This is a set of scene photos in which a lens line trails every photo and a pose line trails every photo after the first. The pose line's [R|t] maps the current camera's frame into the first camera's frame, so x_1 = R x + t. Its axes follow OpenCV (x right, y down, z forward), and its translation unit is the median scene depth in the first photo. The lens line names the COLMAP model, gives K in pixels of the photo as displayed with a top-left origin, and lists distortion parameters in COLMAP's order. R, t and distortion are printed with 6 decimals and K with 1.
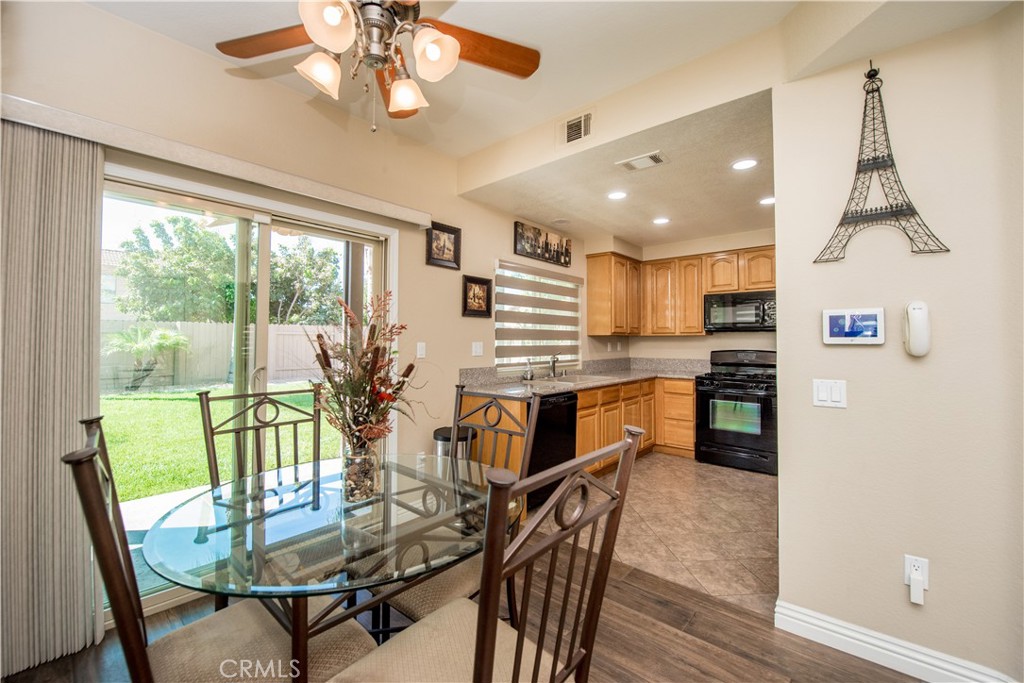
lens RADIAL K [[422.8, 0, 510.2], [0, 422.8, 334.1], [0, 0, 1]] dist [0.000131, -0.000064]
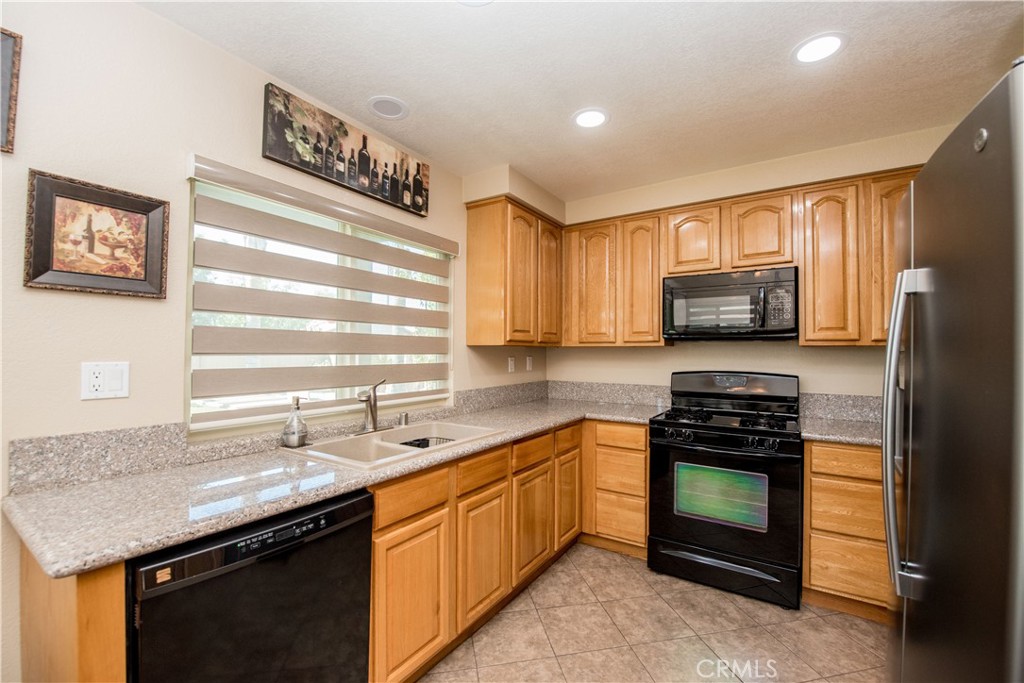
lens RADIAL K [[422.8, 0, 514.9], [0, 422.8, 346.5], [0, 0, 1]] dist [0.000131, -0.000064]
pose [[0.990951, 0.005684, 0.134102, 0.180886], [-0.006232, 0.999974, 0.003666, 0.001689], [-0.134078, -0.004469, 0.990961, 0.456981]]
